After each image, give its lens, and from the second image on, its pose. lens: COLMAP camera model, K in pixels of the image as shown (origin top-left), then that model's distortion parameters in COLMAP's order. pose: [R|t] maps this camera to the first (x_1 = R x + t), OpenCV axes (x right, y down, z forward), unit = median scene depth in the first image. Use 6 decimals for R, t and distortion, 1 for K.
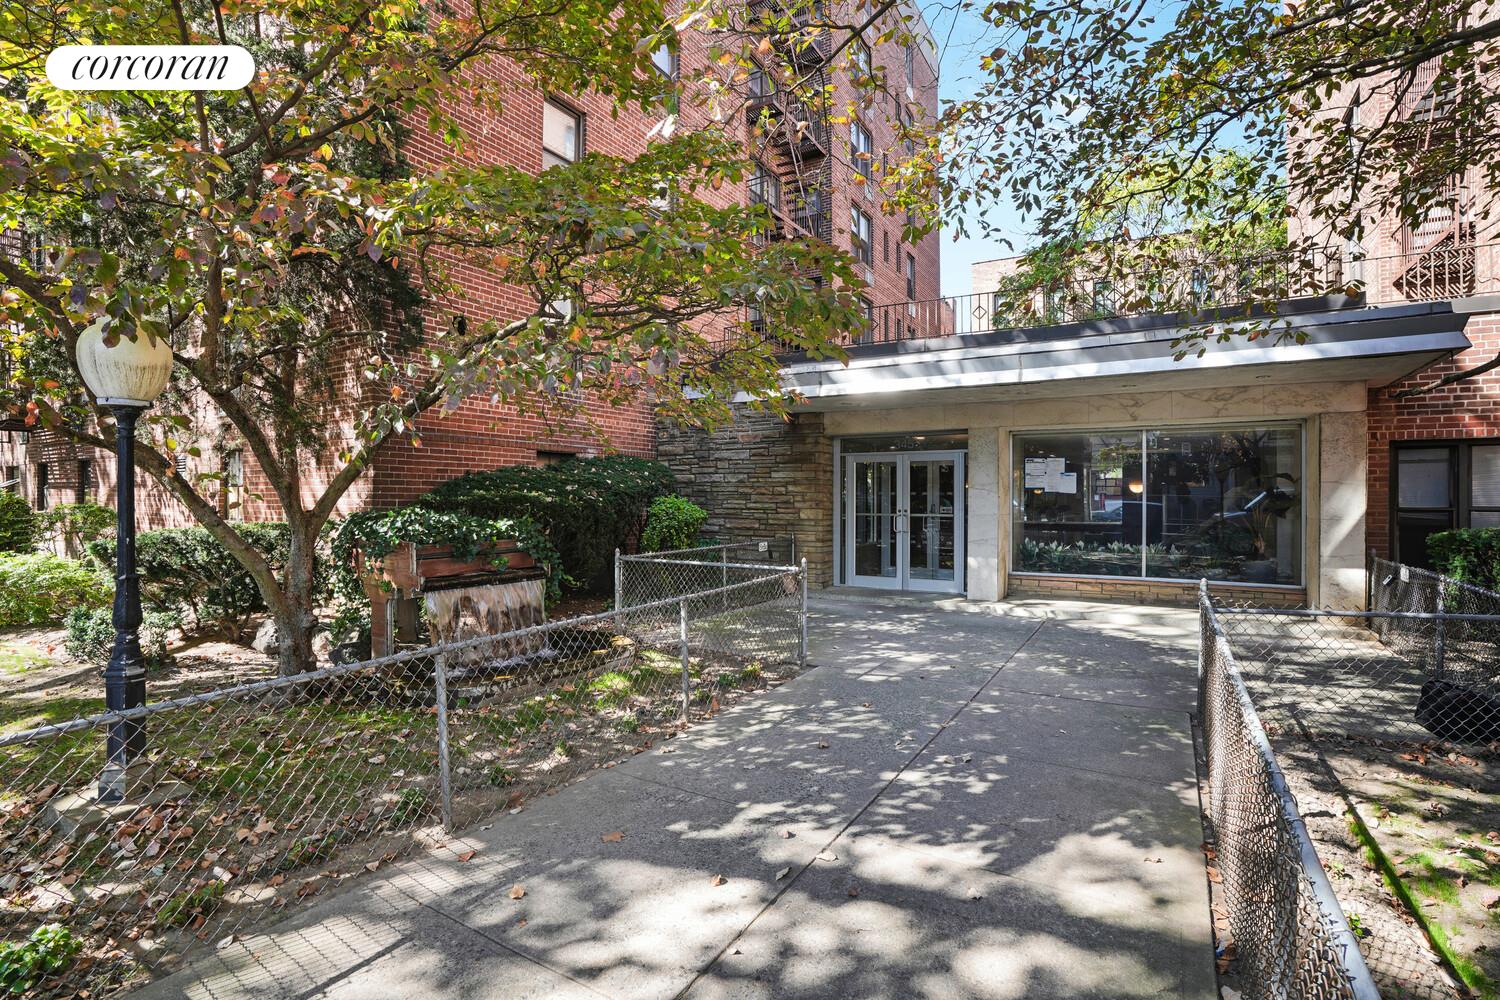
lens RADIAL K [[689.9, 0, 757.1], [0, 689.9, 498.6], [0, 0, 1]] dist [-0.048967, 0.002922]
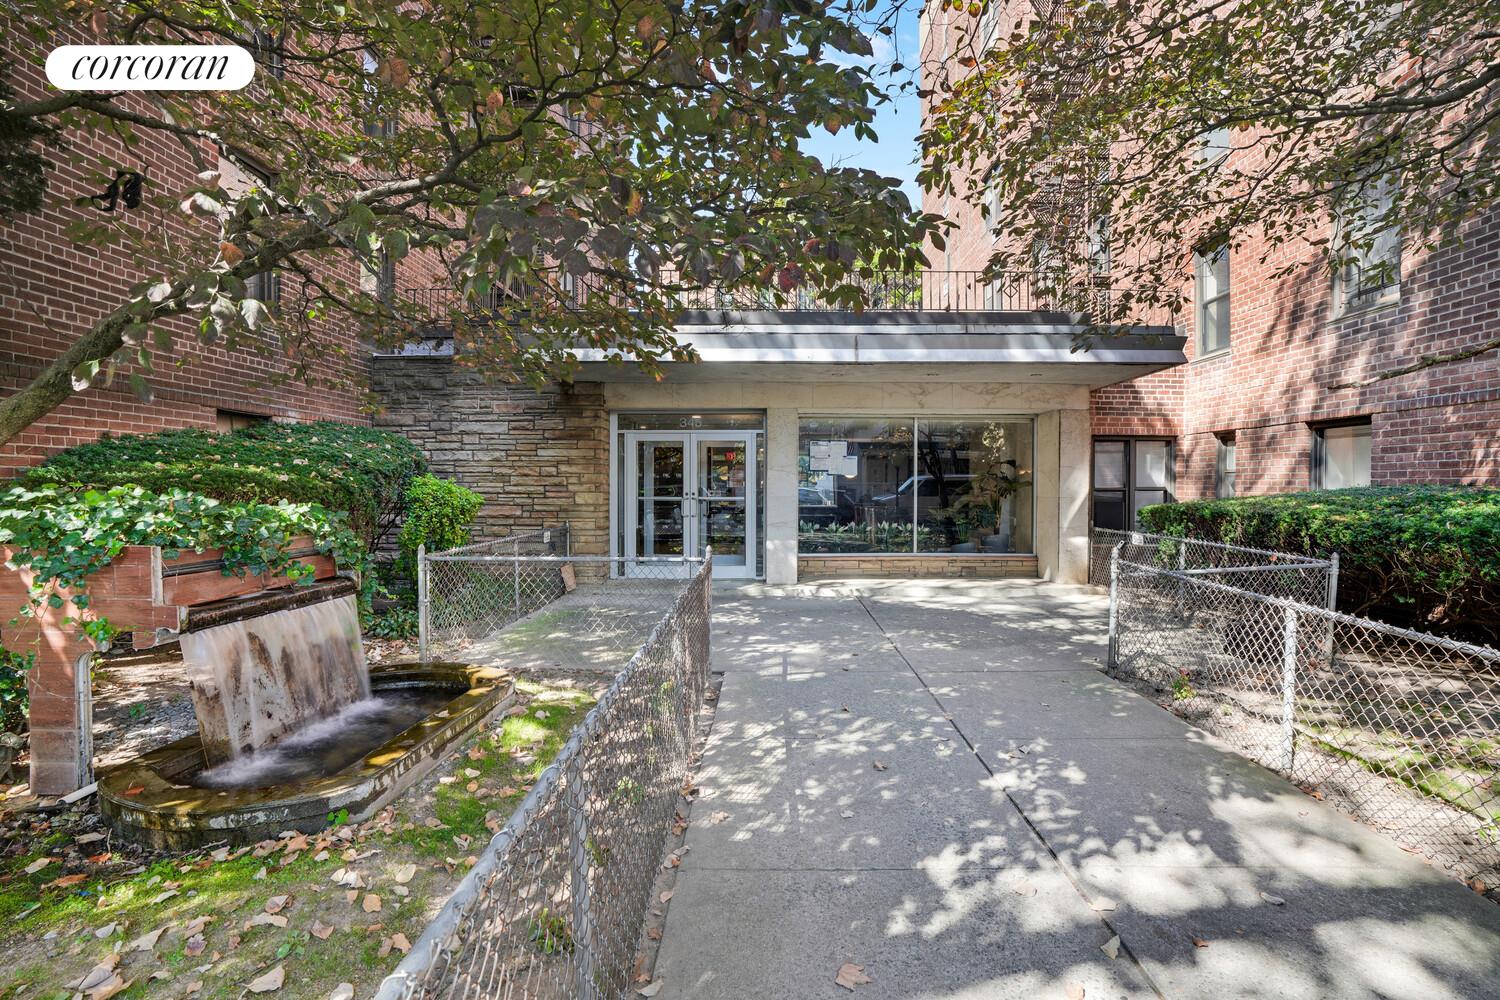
lens RADIAL K [[689.9, 0, 750.9], [0, 689.9, 502.0], [0, 0, 1]] dist [-0.048967, 0.002922]
pose [[0.865072, -0.011086, 0.501525, -0.315064], [0.001116, 0.999796, 0.020174, 0.016541], [-0.501646, -0.016892, 0.864908, 0.256094]]
